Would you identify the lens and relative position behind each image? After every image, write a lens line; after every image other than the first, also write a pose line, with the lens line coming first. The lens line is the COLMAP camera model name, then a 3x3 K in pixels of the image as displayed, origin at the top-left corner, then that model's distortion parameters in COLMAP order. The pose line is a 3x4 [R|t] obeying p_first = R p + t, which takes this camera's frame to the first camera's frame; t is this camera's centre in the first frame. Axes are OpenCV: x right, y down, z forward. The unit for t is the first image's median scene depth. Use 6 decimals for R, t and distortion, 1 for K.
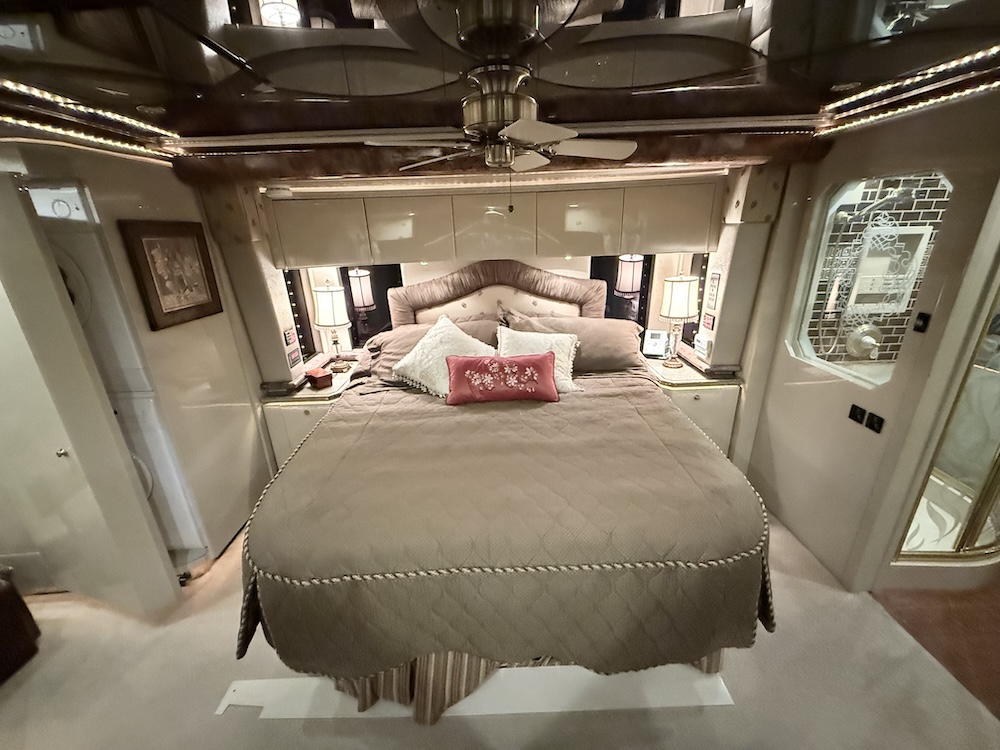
lens RADIAL K [[397.2, 0, 496.7], [0, 397.2, 373.7], [0, 0, 1]] dist [-0.000272, 0.000067]
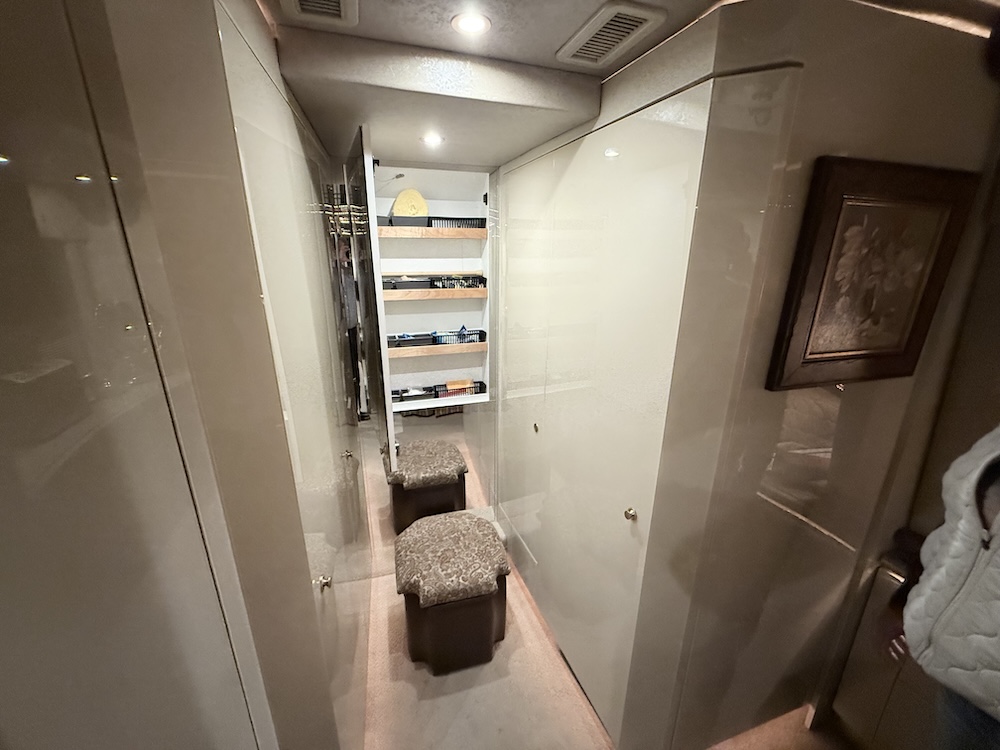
lens RADIAL K [[397.2, 0, 496.7], [0, 397.2, 373.7], [0, 0, 1]] dist [-0.000272, 0.000067]
pose [[0.284311, 0.298853, -0.910963, -0.446408], [-0.339485, 0.919994, 0.195863, -0.093338], [0.896614, 0.253572, 0.363021, 0.441931]]
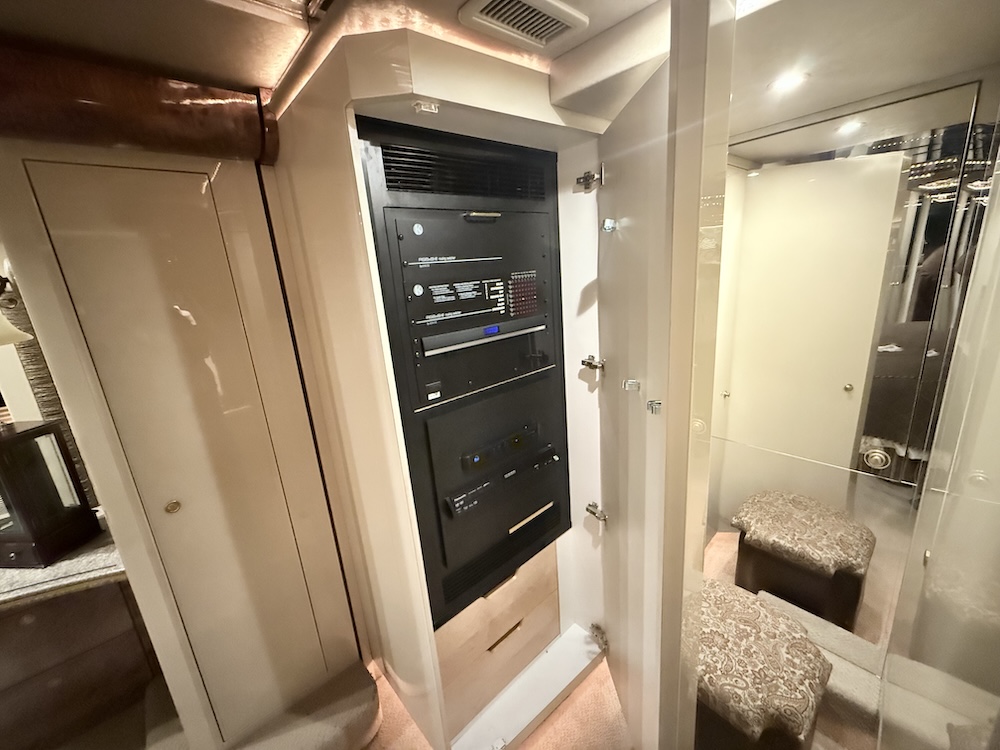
lens RADIAL K [[397.2, 0, 496.7], [0, 397.2, 373.7], [0, 0, 1]] dist [-0.000272, 0.000067]
pose [[-0.755117, 0.250955, -0.605657, -0.562629], [-0.127580, 0.849922, 0.511230, -0.197356], [0.643057, 0.463308, -0.609774, 0.702913]]
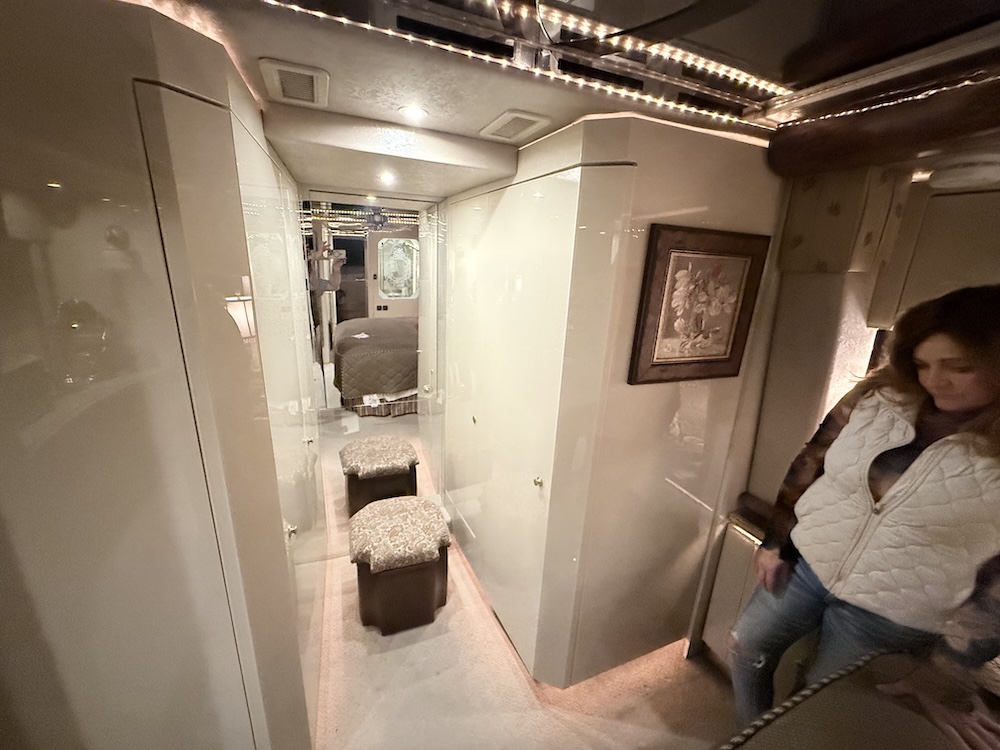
lens RADIAL K [[393.0, 0, 495.6], [0, 393.0, 374.6], [0, 0, 1]] dist [0.000529, 0.000003]
pose [[0.367693, 0.290326, -0.883466, -0.304915], [-0.367627, 0.918012, 0.148675, -0.120377], [0.854197, 0.270119, 0.444279, 0.429343]]
